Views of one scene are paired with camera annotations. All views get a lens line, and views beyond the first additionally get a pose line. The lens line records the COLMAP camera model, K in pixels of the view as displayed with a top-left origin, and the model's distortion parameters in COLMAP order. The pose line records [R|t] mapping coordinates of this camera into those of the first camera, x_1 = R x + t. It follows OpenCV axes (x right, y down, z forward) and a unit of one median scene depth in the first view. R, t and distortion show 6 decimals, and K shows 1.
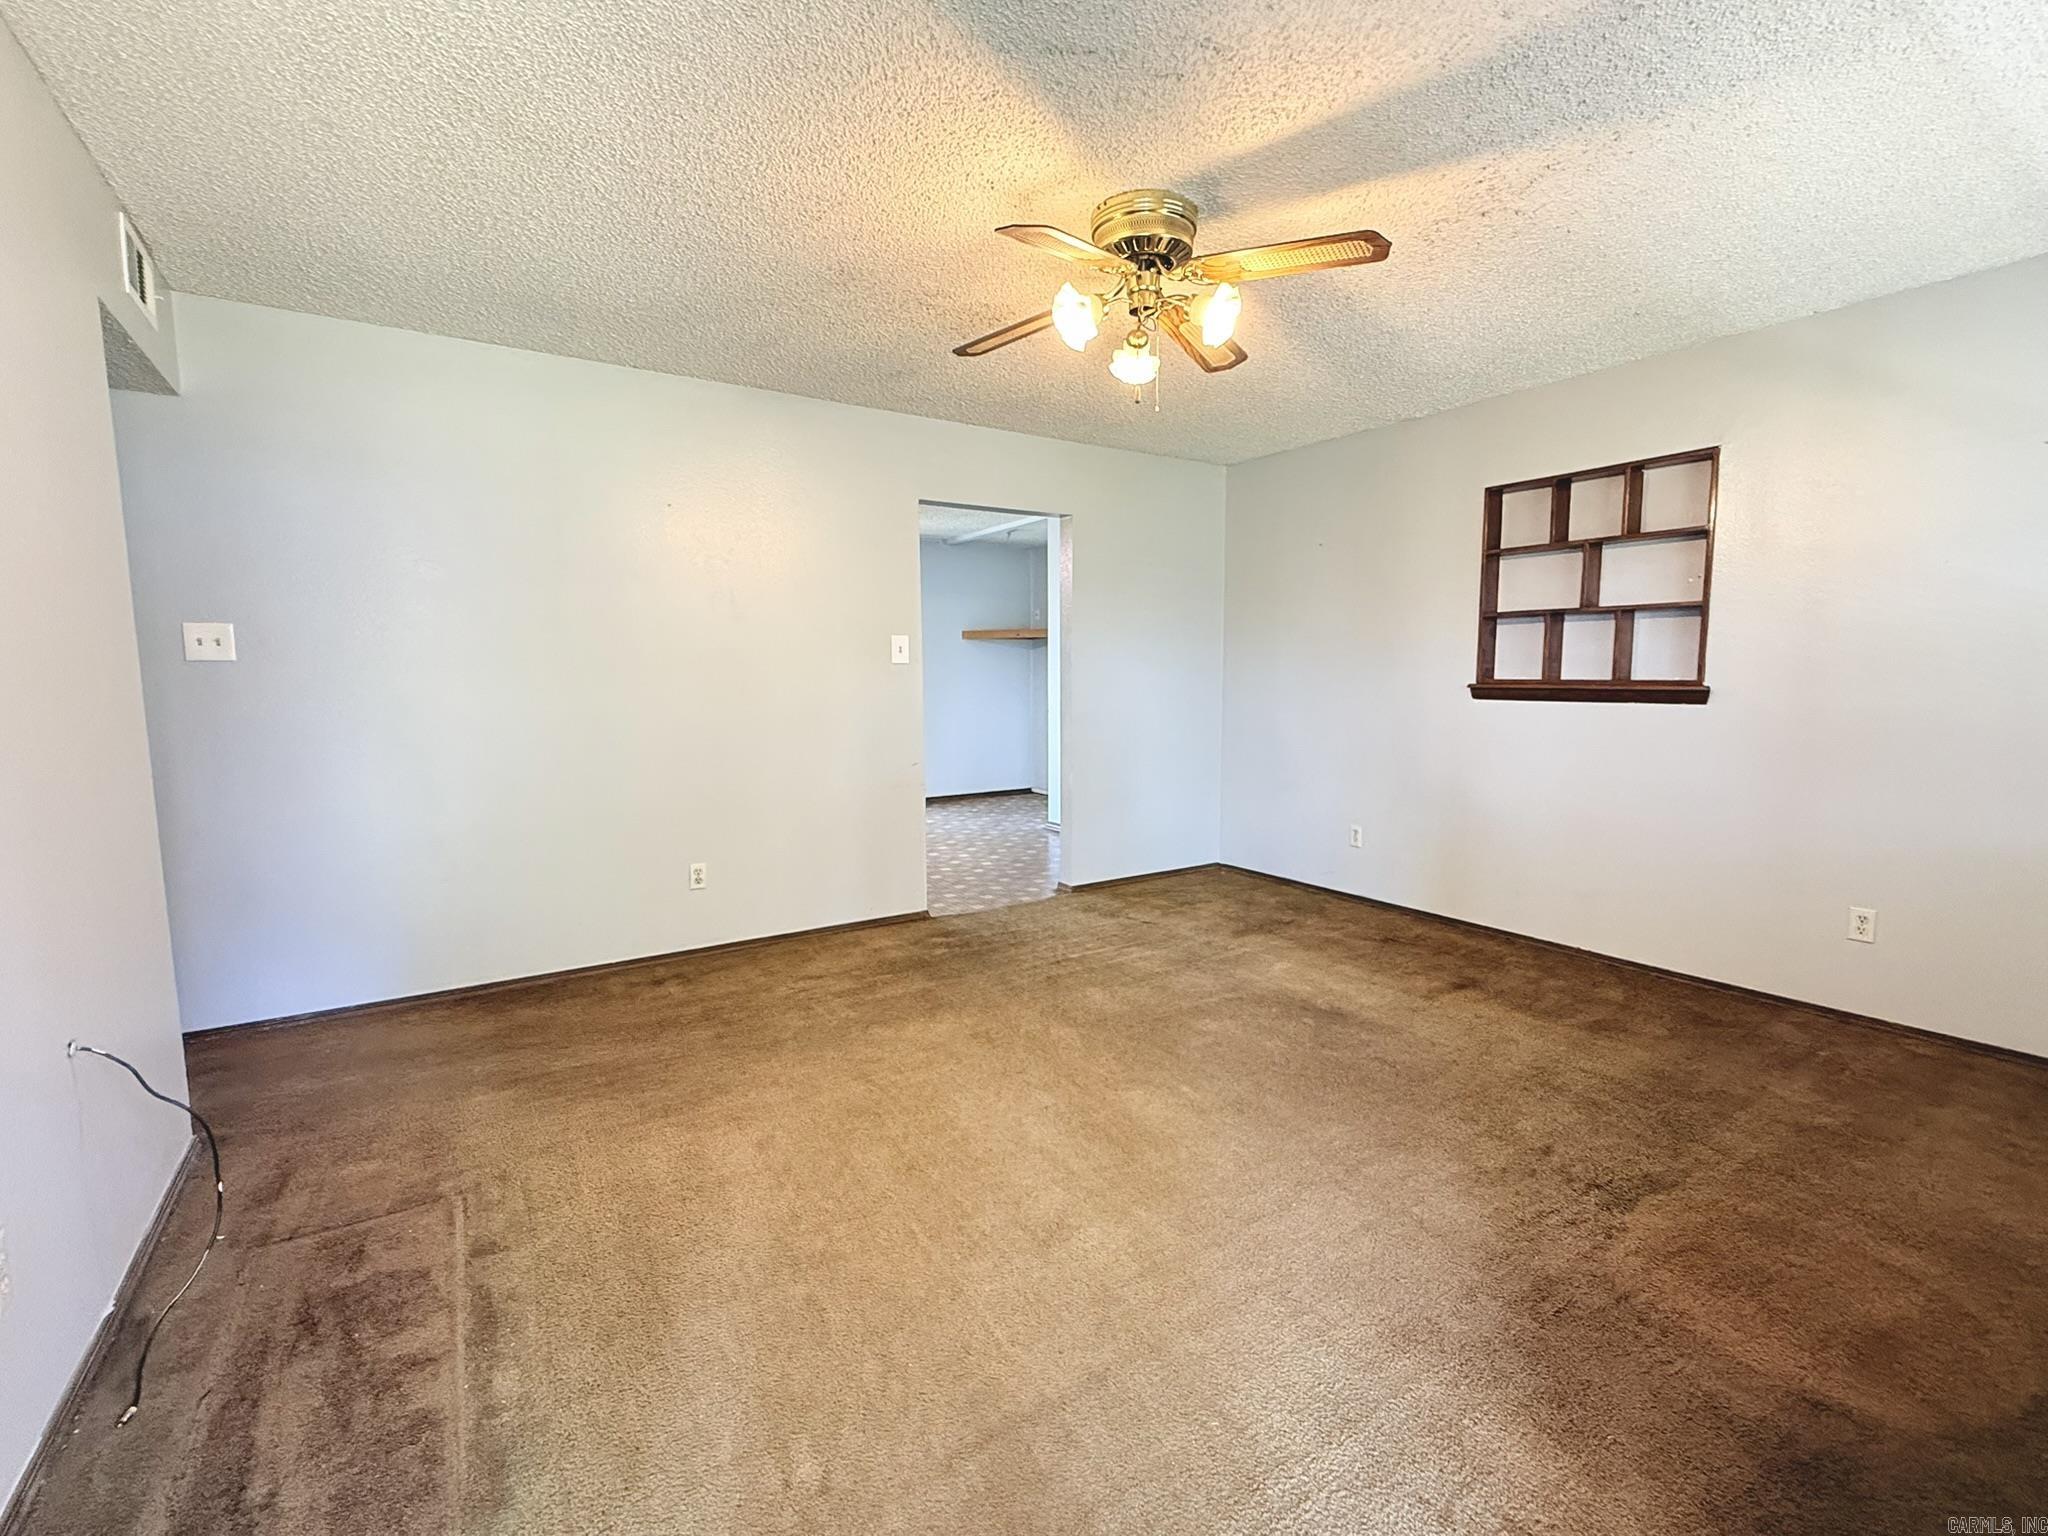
lens RADIAL K [[887.9, 0, 1021.9], [0, 887.9, 765.5], [0, 0, 1]] dist [0.001480, -0.000115]
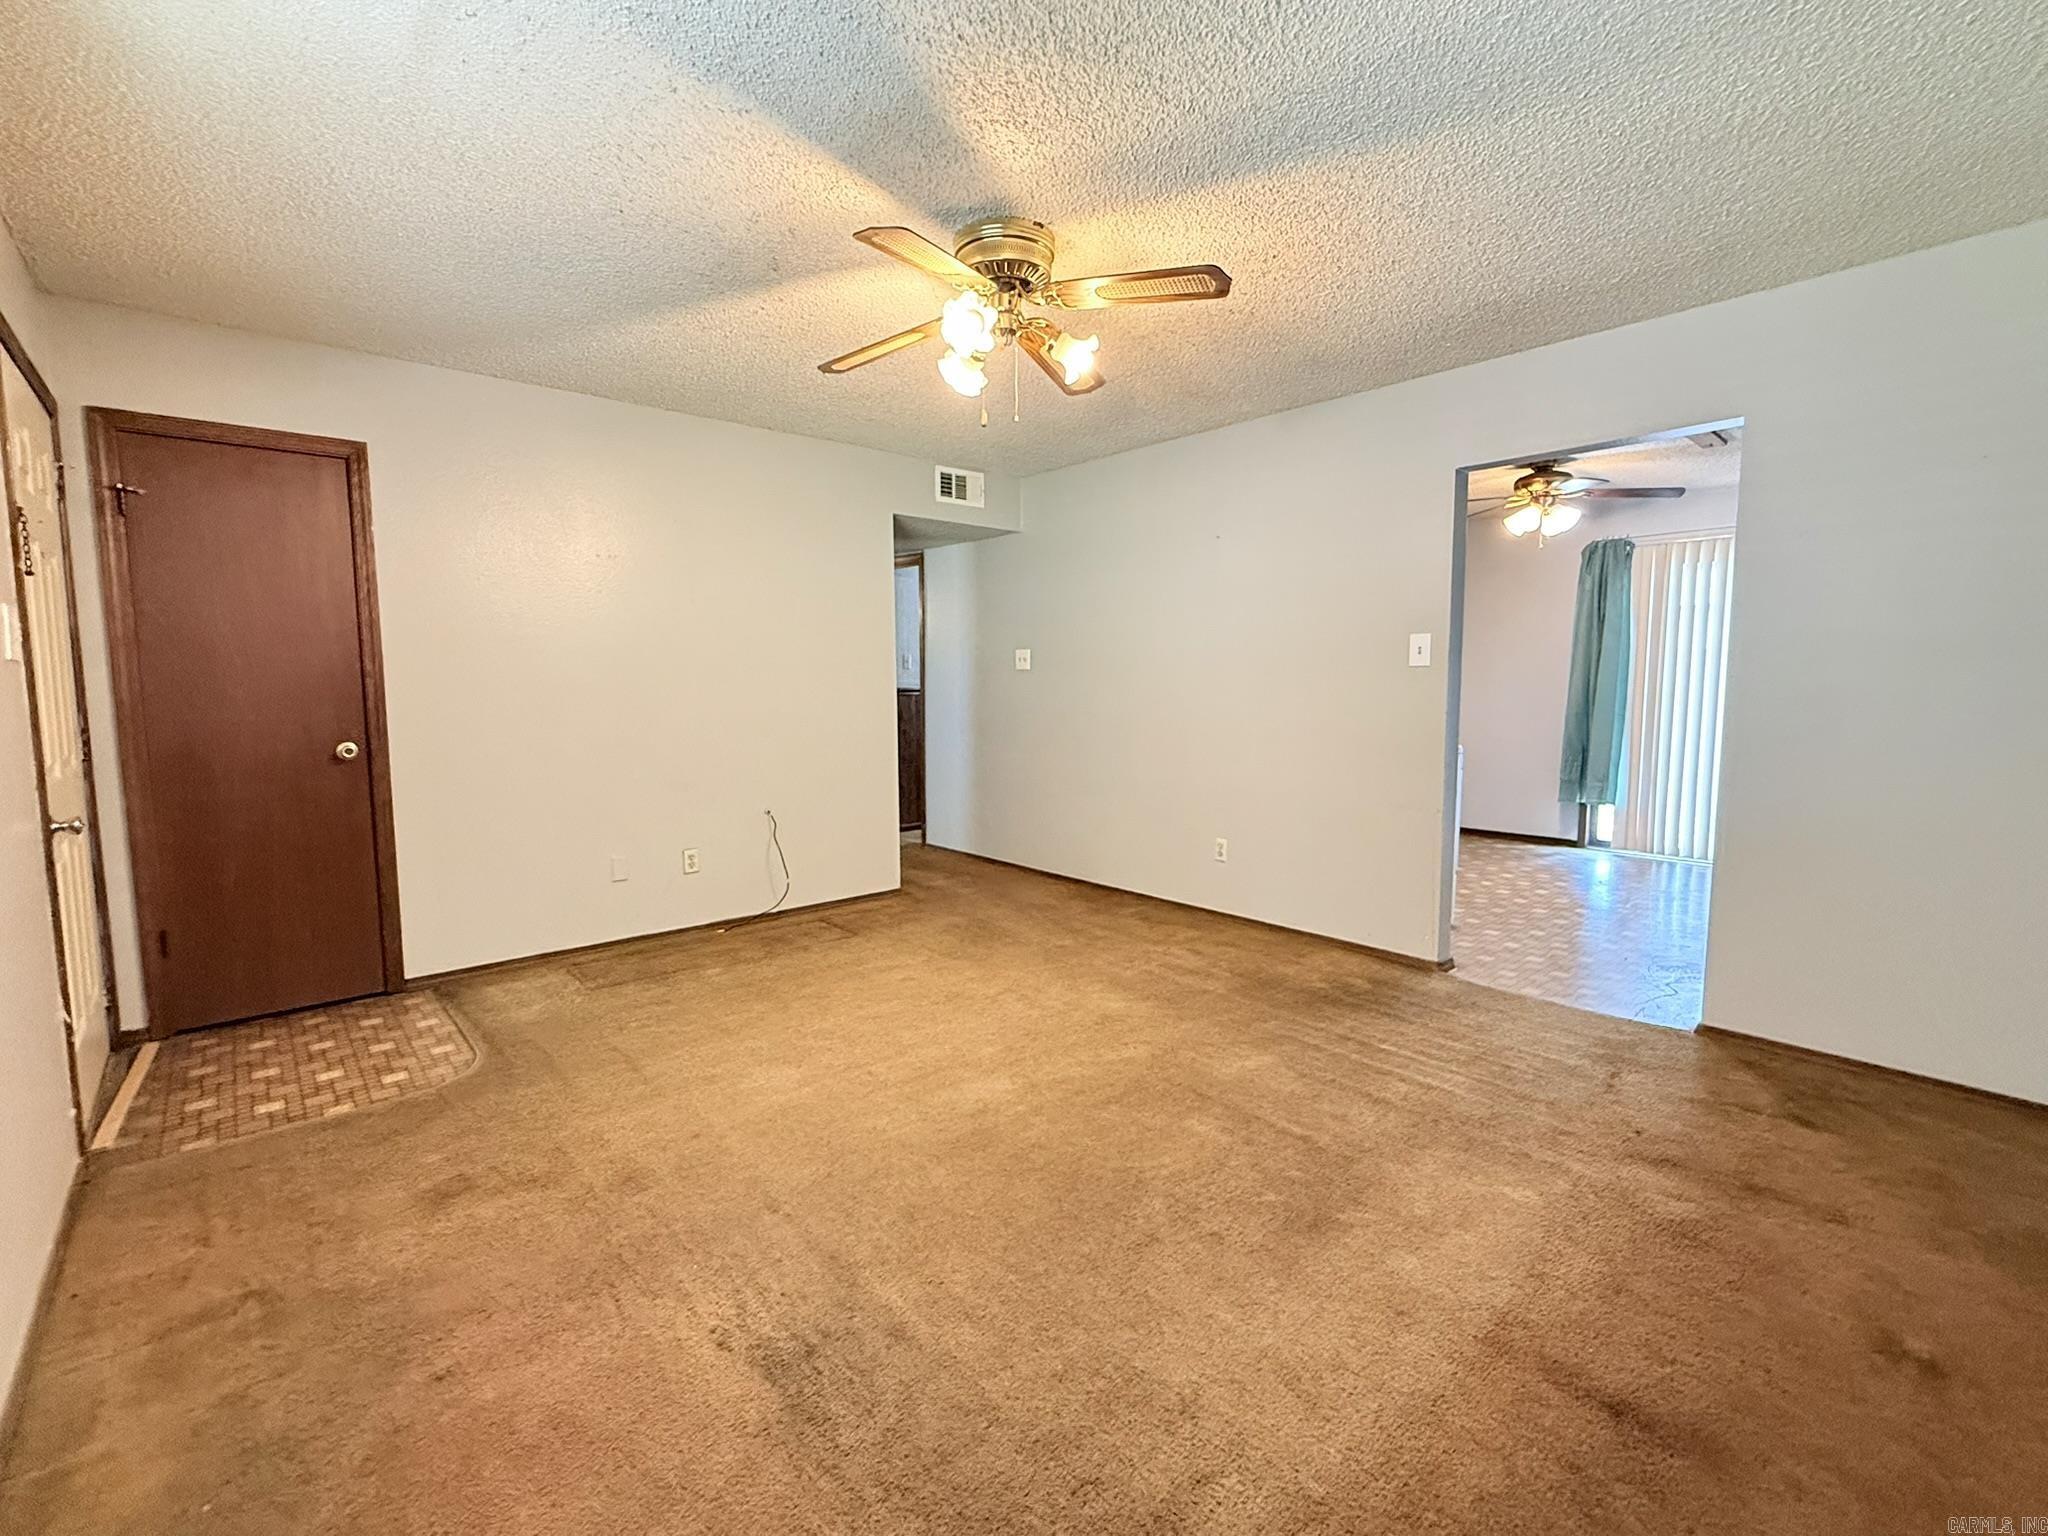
lens RADIAL K [[887.9, 0, 1021.9], [0, 887.9, 765.5], [0, 0, 1]] dist [0.001480, -0.000115]
pose [[0.156448, 0.101677, -0.982439, 0.819822], [-0.102406, 0.990996, 0.086255, -0.067091], [0.982363, 0.087113, 0.165451, 0.602006]]
